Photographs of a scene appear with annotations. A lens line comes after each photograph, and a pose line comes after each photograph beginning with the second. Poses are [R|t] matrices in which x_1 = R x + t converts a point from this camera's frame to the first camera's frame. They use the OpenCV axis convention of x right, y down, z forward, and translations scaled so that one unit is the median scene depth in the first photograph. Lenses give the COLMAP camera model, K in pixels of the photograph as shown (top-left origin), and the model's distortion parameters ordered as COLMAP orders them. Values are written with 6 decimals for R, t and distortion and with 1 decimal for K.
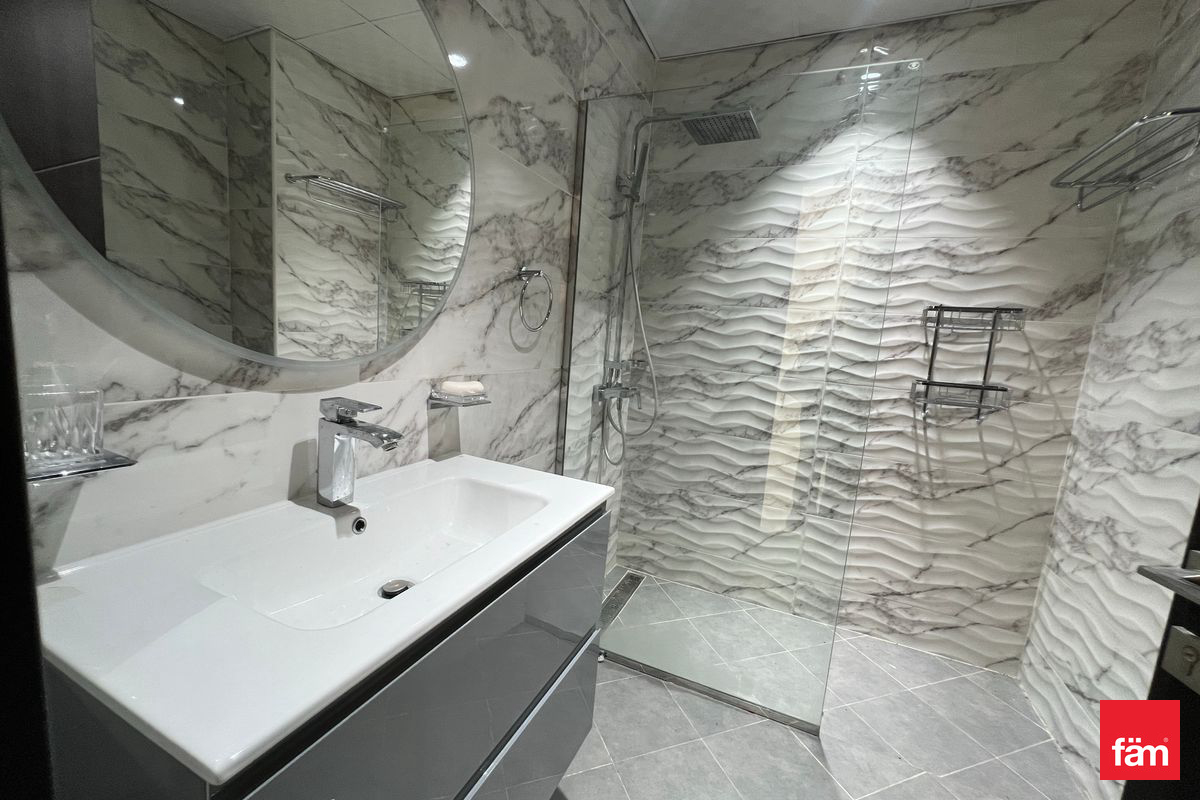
lens RADIAL K [[481.3, 0, 596.6], [0, 481.3, 392.4], [0, 0, 1]] dist [-0.000191, -0.000078]
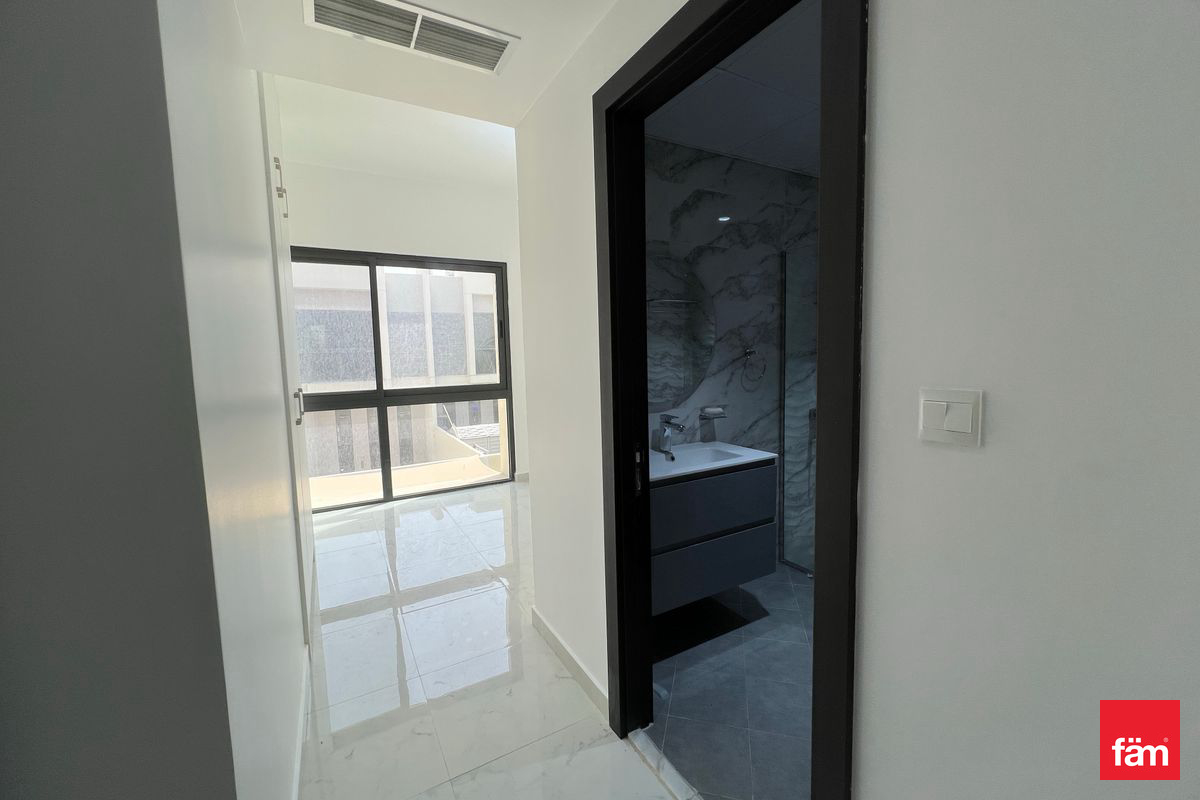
lens RADIAL K [[481.3, 0, 589.4], [0, 481.3, 395.6], [0, 0, 1]] dist [-0.000191, -0.000078]
pose [[0.796597, -0.041086, -0.603113, 0.450655], [0.008461, 0.998348, -0.056835, 0.030790], [0.604451, 0.040171, 0.795629, -0.840071]]
